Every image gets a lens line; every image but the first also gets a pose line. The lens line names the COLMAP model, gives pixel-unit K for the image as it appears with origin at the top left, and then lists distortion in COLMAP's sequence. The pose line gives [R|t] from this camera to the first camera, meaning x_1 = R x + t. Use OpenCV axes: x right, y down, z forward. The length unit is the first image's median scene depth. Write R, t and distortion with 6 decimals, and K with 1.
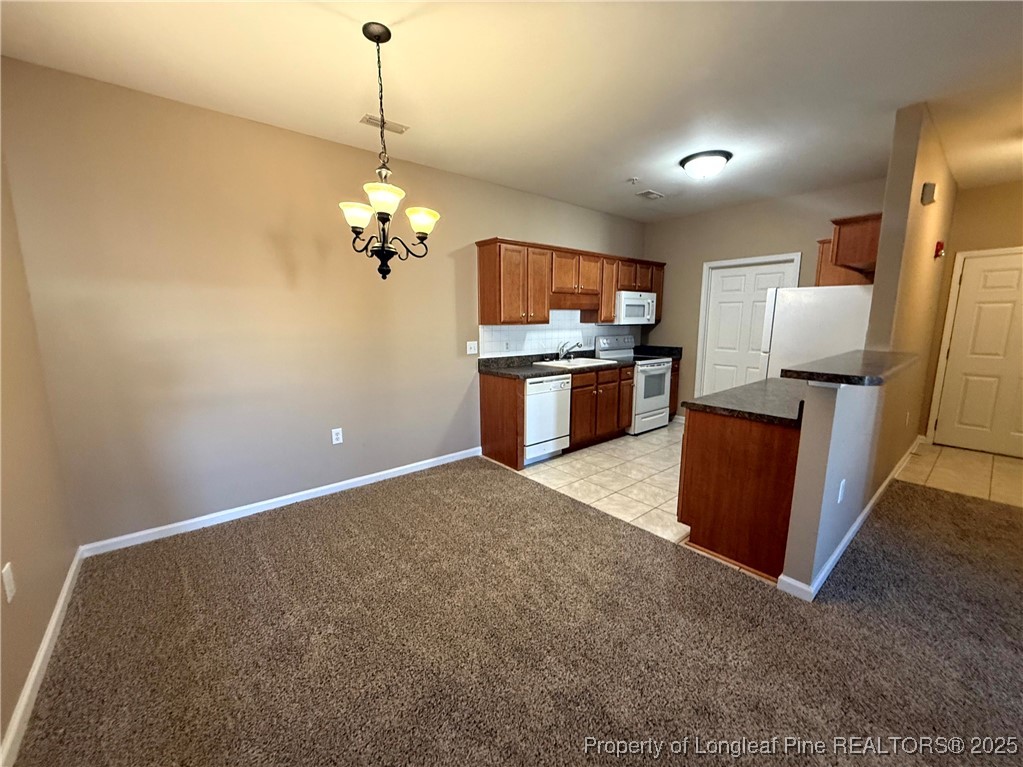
lens RADIAL K [[406.6, 0, 509.3], [0, 406.6, 384.2], [0, 0, 1]] dist [0.001549, -0.000293]
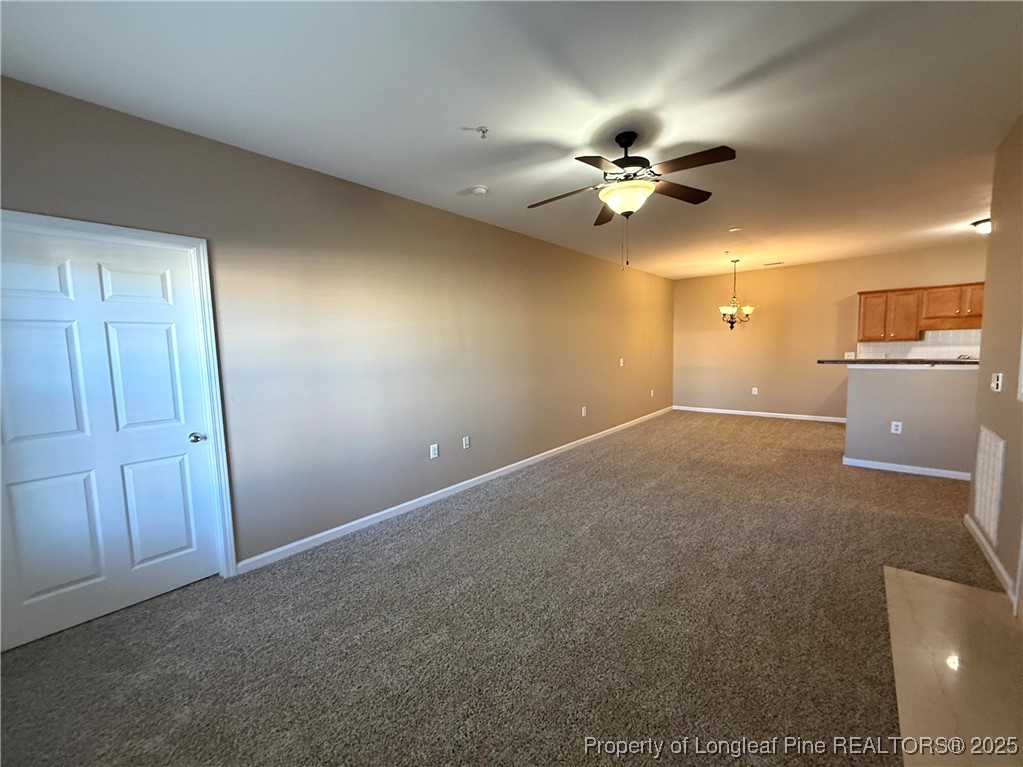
lens RADIAL K [[406.6, 0, 509.3], [0, 406.6, 384.2], [0, 0, 1]] dist [0.001549, -0.000293]
pose [[0.156750, 0.091091, -0.983429, 1.301613], [-0.130488, 0.988919, 0.070800, 0.085395], [0.978980, 0.117227, 0.166899, -0.607209]]
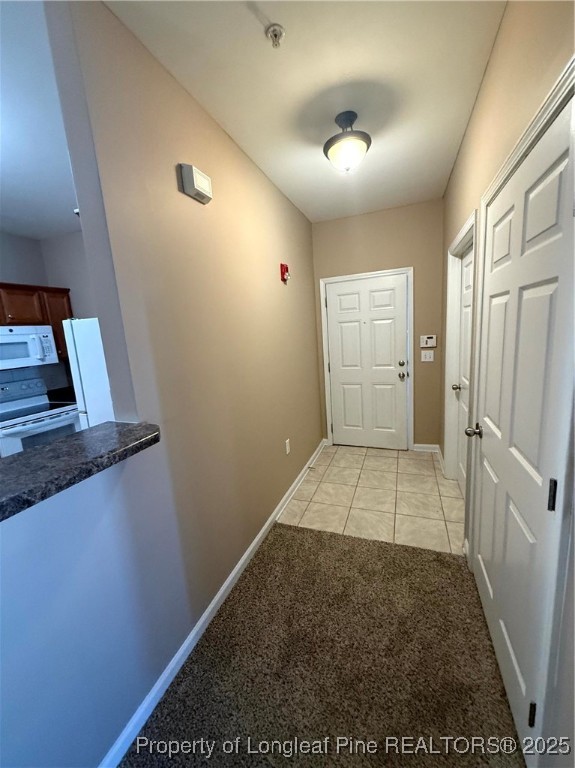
lens RADIAL K [[305.2, 0, 284.1], [0, 305.2, 383.6], [0, 0, 1]] dist [0.001549, -0.000293]
pose [[0.869478, -0.141330, 0.473322, 0.595351], [0.144065, 0.989092, 0.030690, -0.080316], [-0.472497, 0.041505, 0.880355, 0.327268]]
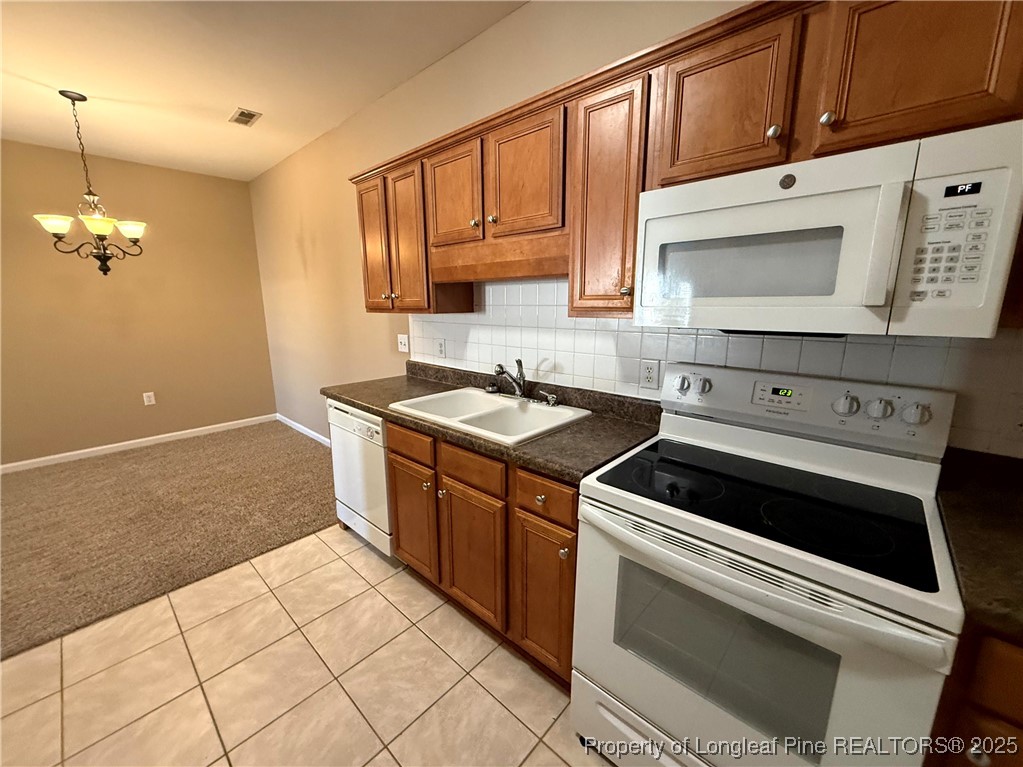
lens RADIAL K [[406.6, 0, 509.3], [0, 406.6, 384.2], [0, 0, 1]] dist [0.001549, -0.000293]
pose [[0.130785, 0.201731, -0.970670, 0.628441], [-0.152005, 0.971583, 0.181440, -0.174485], [0.979689, 0.123817, 0.157732, 1.057056]]
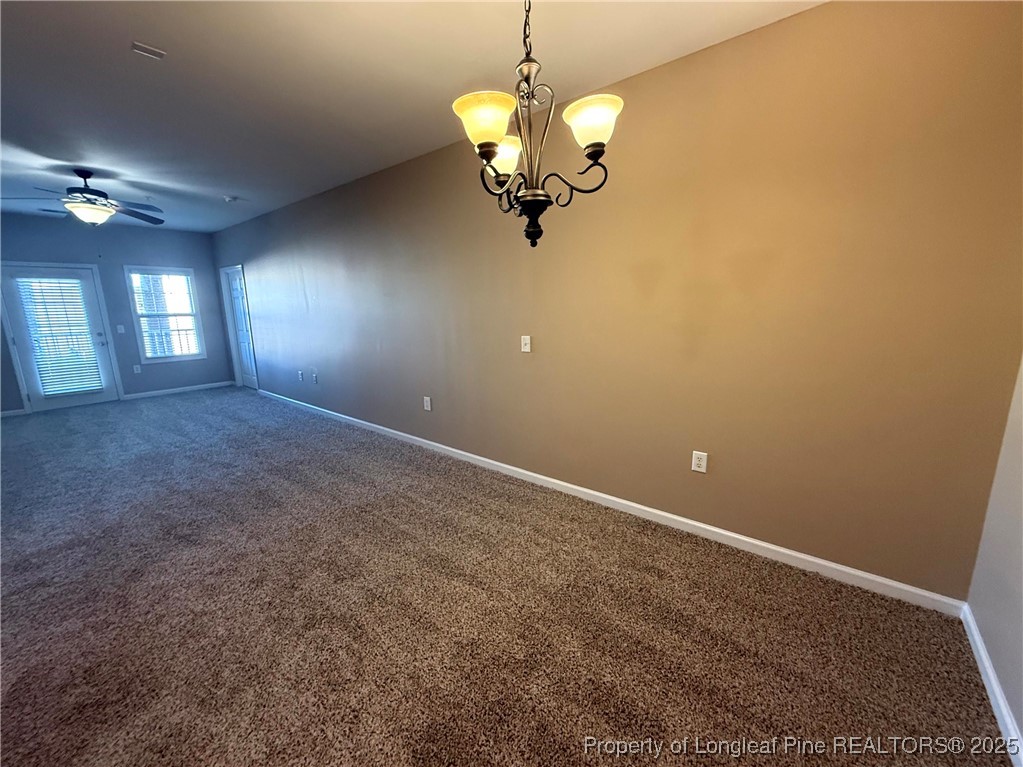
lens RADIAL K [[406.6, 0, 509.3], [0, 406.6, 384.2], [0, 0, 1]] dist [0.001549, -0.000293]
pose [[-0.981988, 0.056491, -0.180300, -0.077097], [-0.008973, 0.939238, 0.343149, -0.133183], [0.188729, 0.338586, -0.921814, 0.811113]]
